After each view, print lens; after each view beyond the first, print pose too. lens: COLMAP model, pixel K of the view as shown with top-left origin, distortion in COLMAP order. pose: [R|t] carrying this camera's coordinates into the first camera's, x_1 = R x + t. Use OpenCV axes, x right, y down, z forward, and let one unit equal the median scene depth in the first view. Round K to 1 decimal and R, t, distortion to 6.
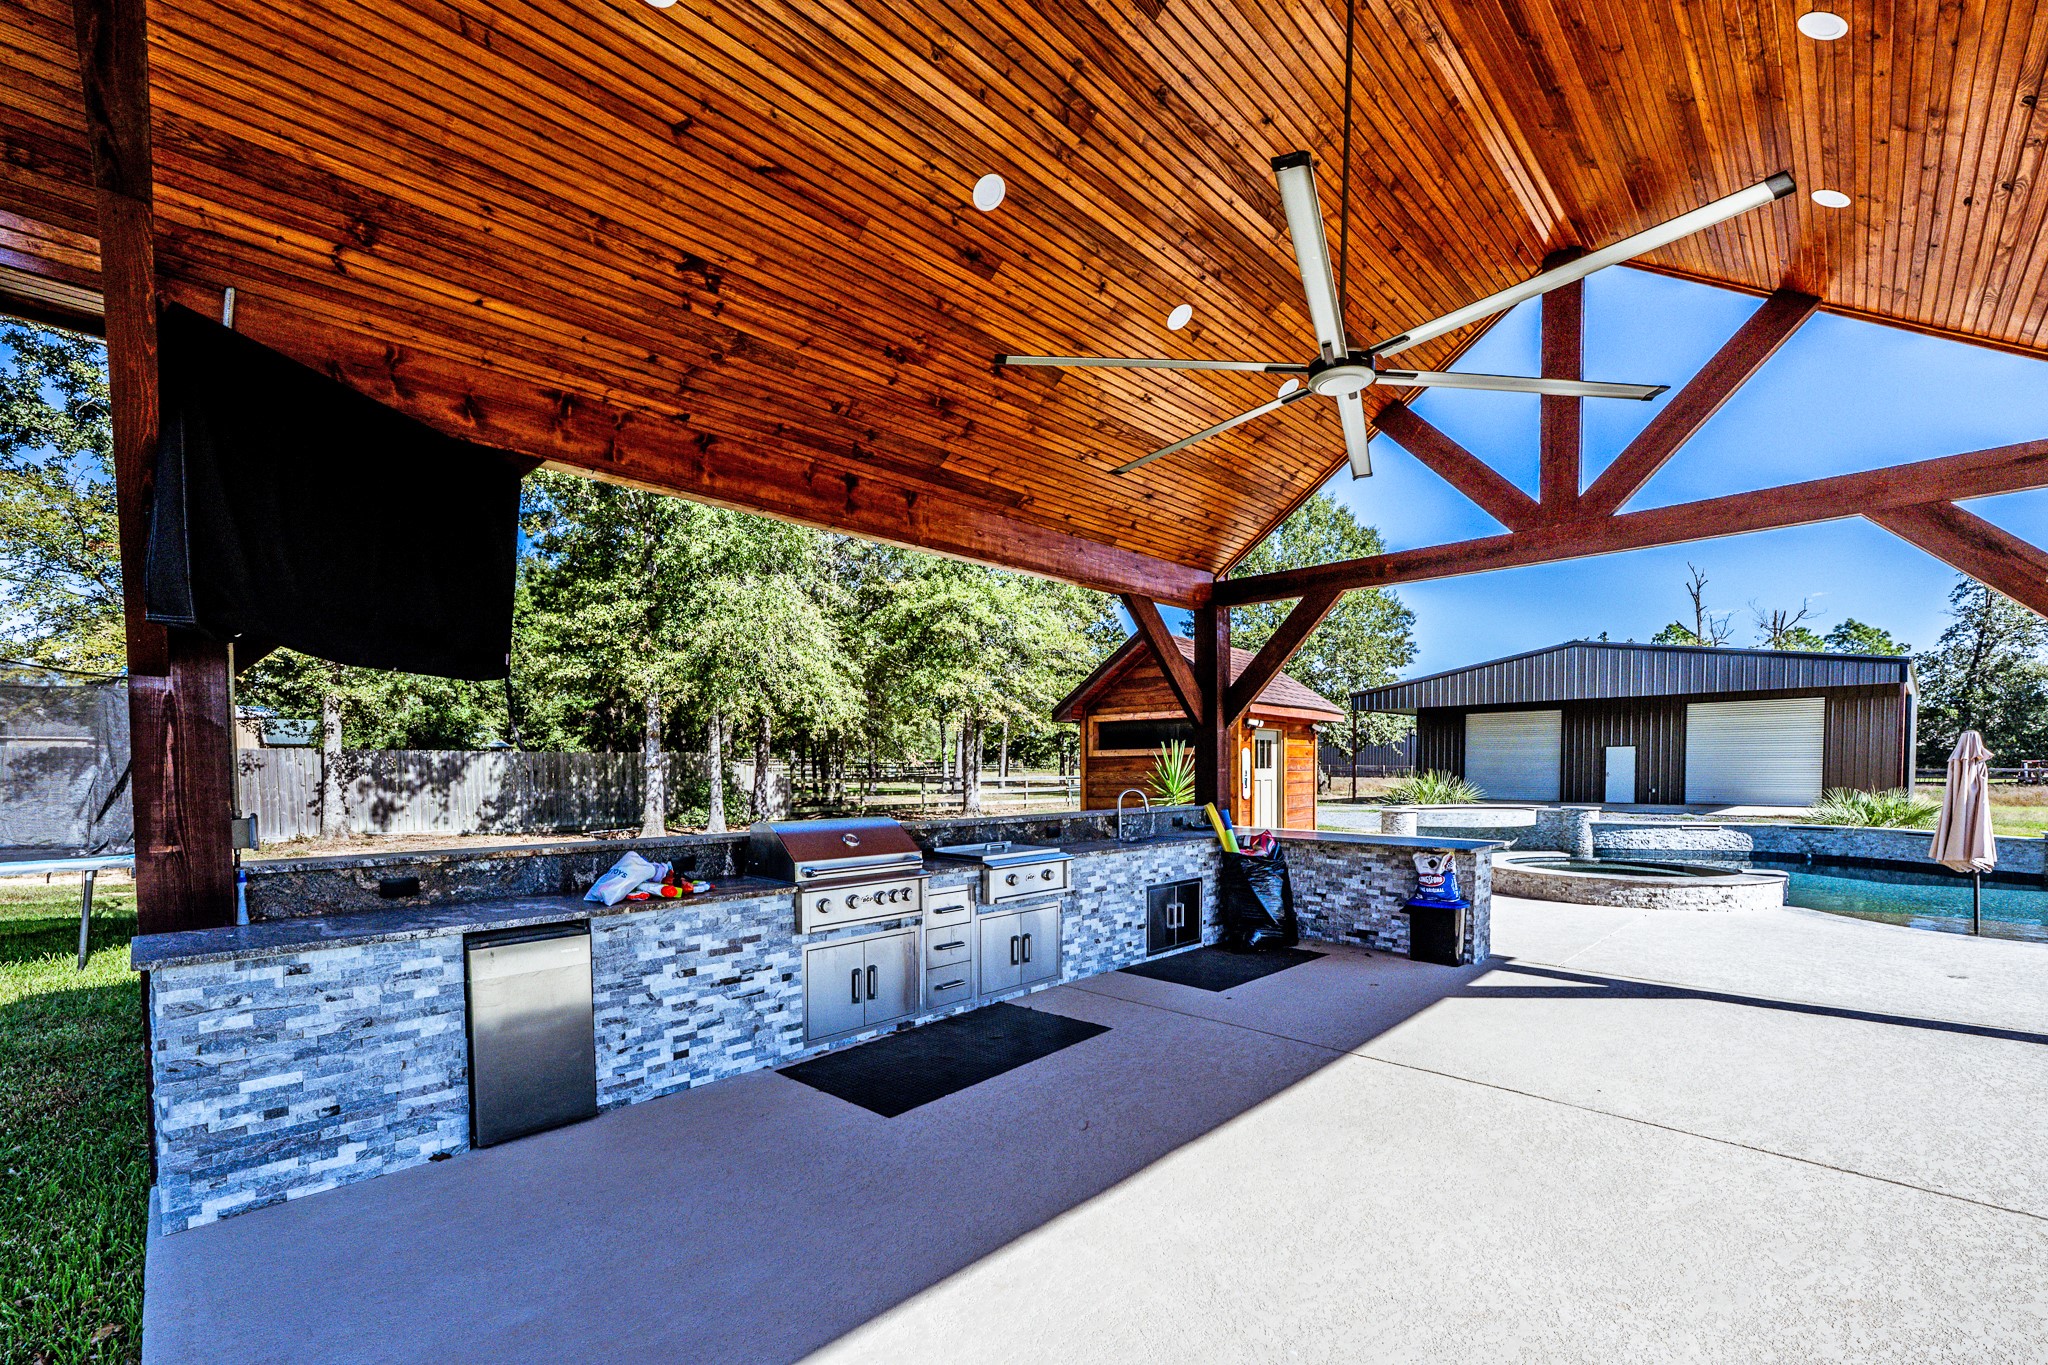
lens RADIAL K [[901.3, 0, 1034.1], [0, 901.3, 808.8], [0, 0, 1]] dist [-0.011263, -0.000099]
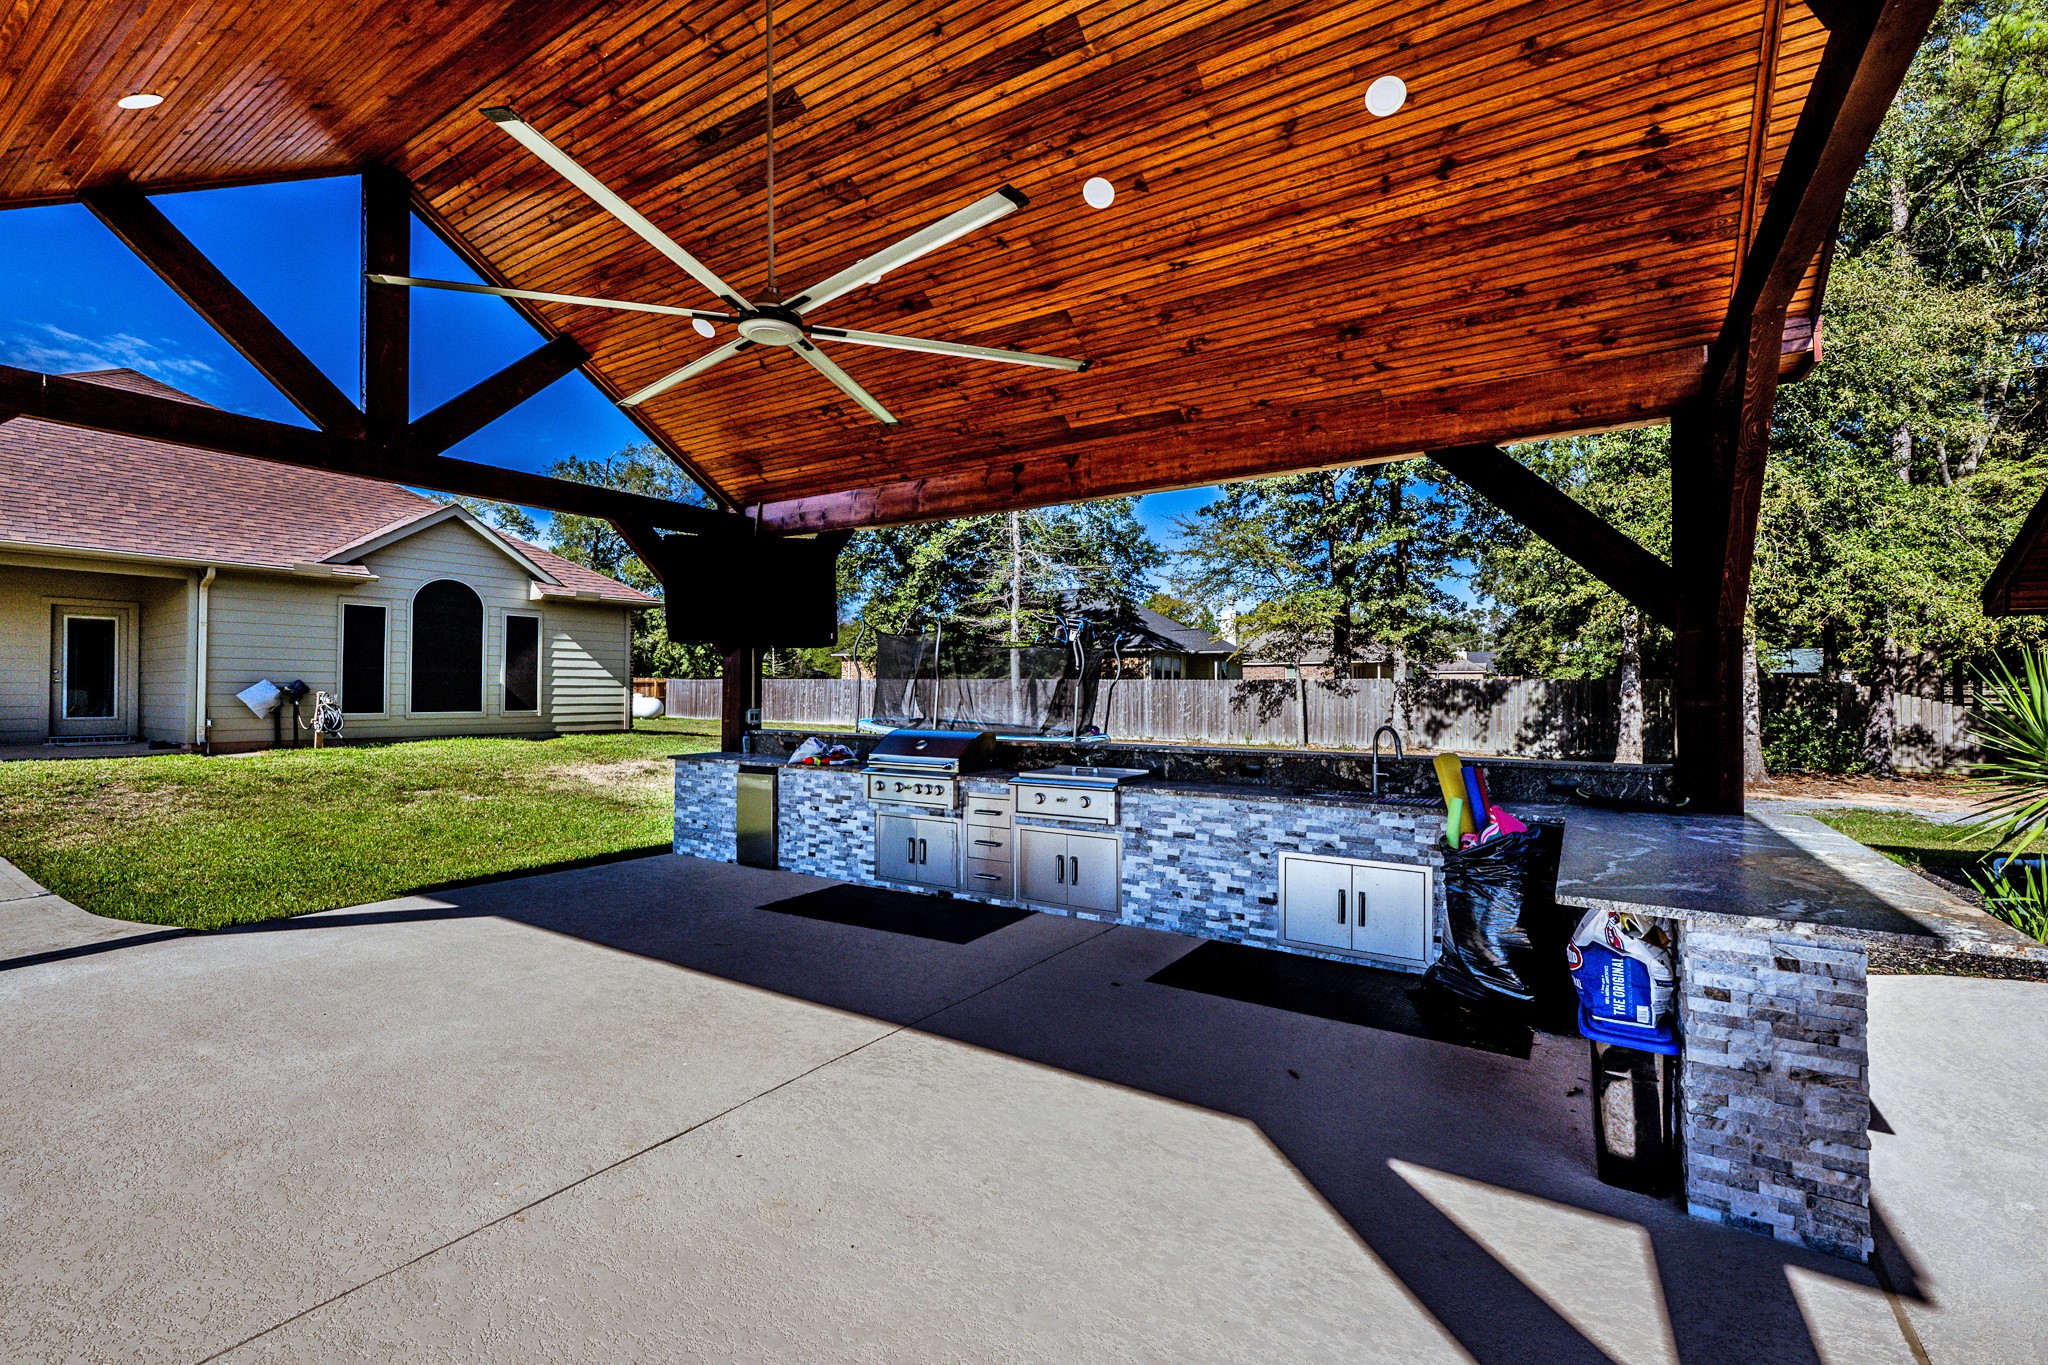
lens RADIAL K [[836.3, 0, 991.5], [0, 836.3, 682.3], [0, 0, 1]] dist [-0.000411, -0.000031]
pose [[0.181969, -0.005051, -0.983291, 1.086103], [-0.049819, 0.998655, -0.014349, -0.048506], [0.982041, 0.051598, 0.181472, 0.869804]]
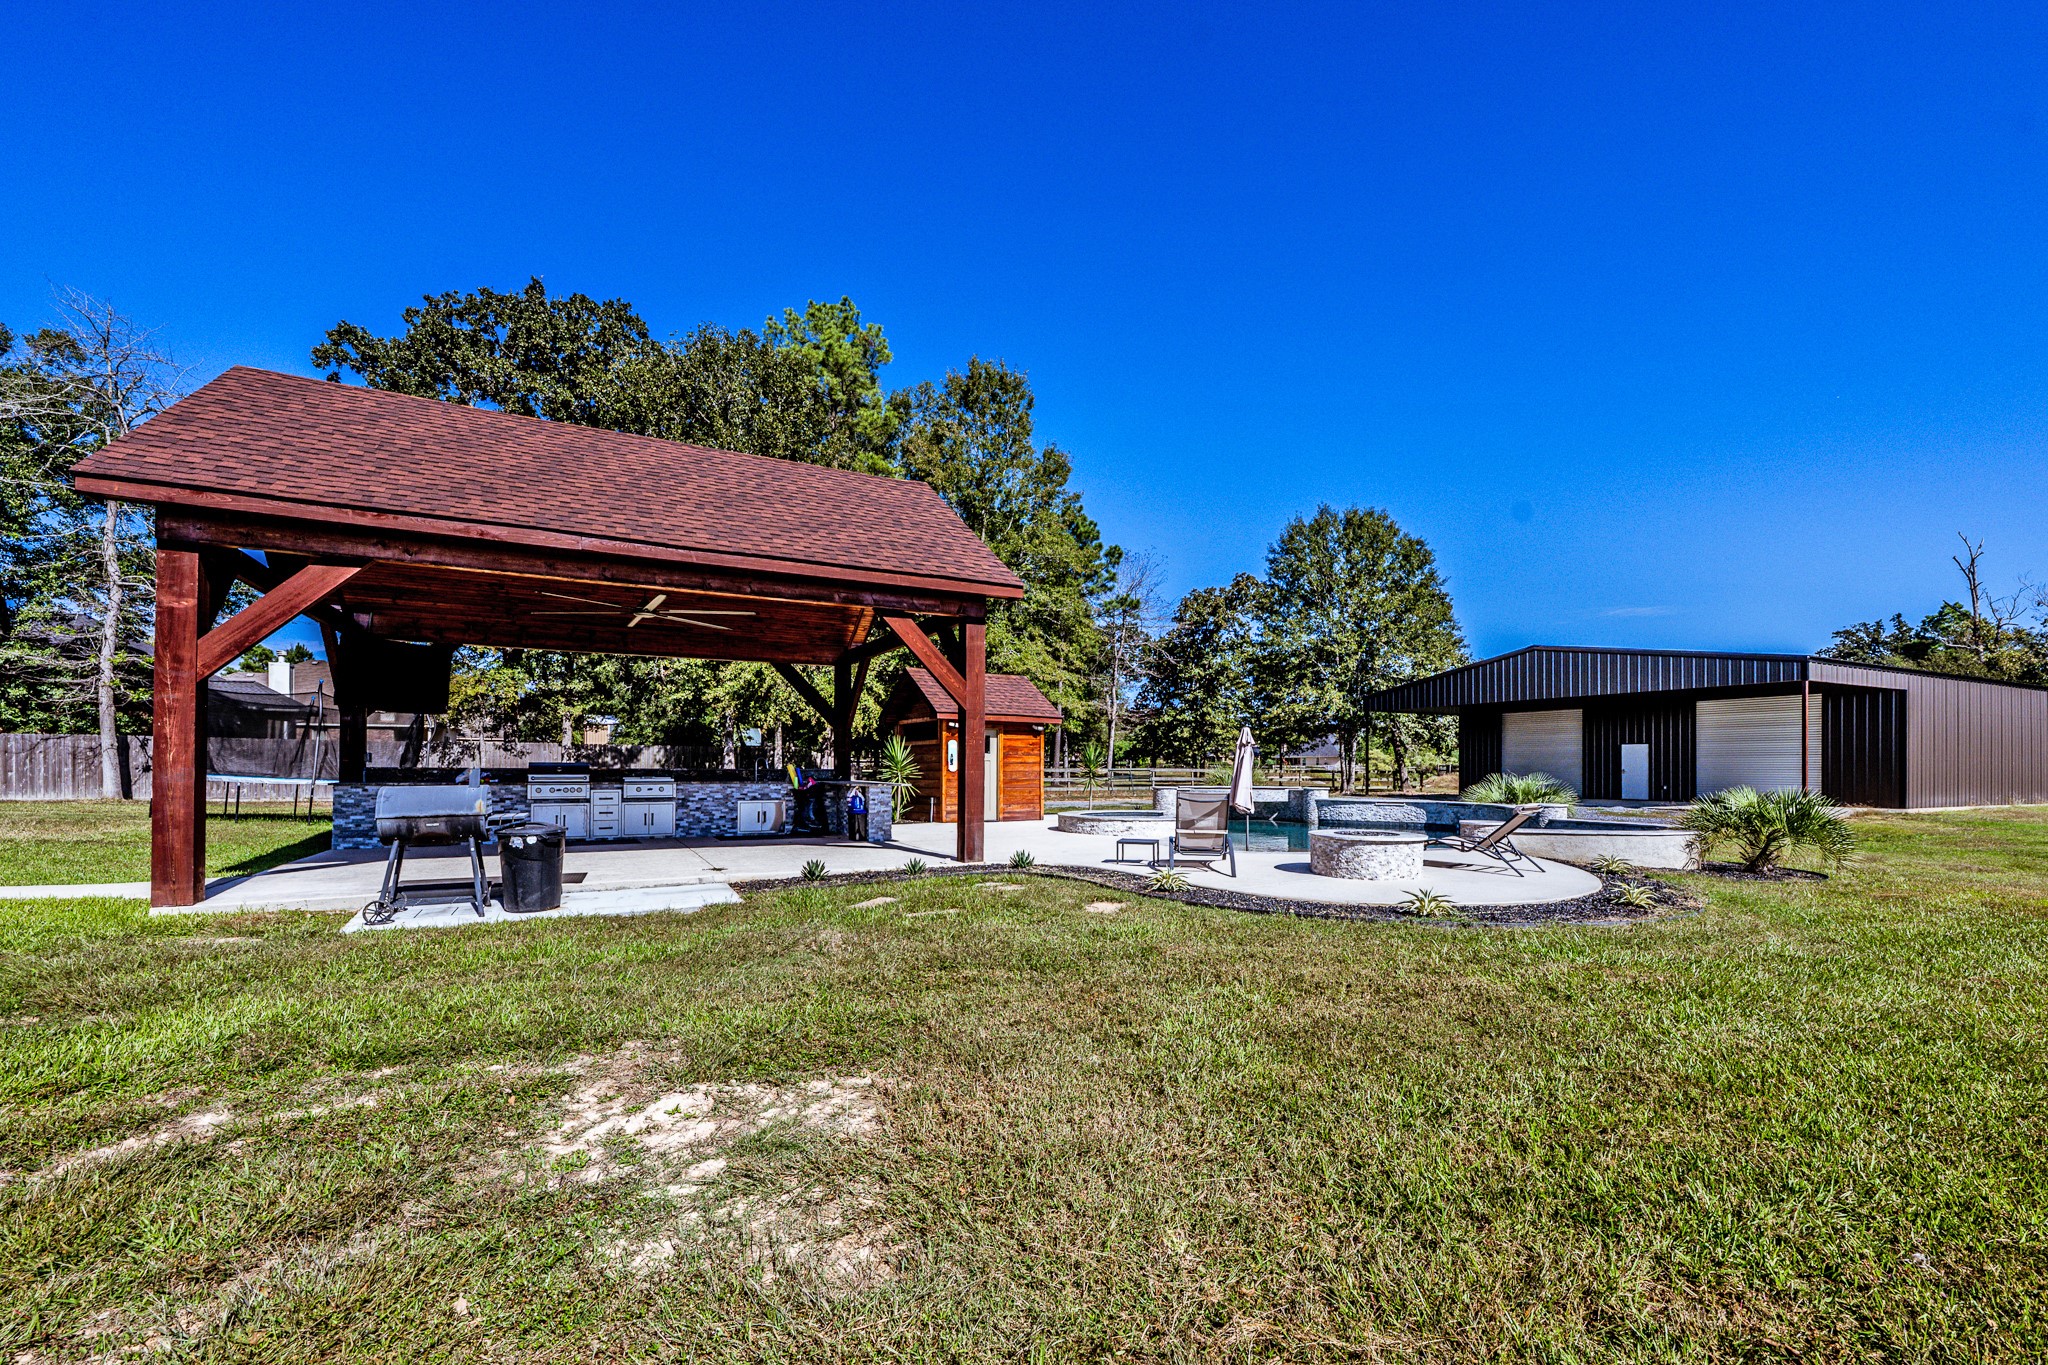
lens RADIAL K [[915.7, 0, 1017.8], [0, 915.7, 771.8], [0, 0, 1]] dist [0.000442, 0.000206]
pose [[0.950214, 0.012337, -0.311355, 2.029083], [-0.024907, 0.999026, -0.036430, 0.110437], [0.310603, 0.042371, 0.949595, -1.248305]]
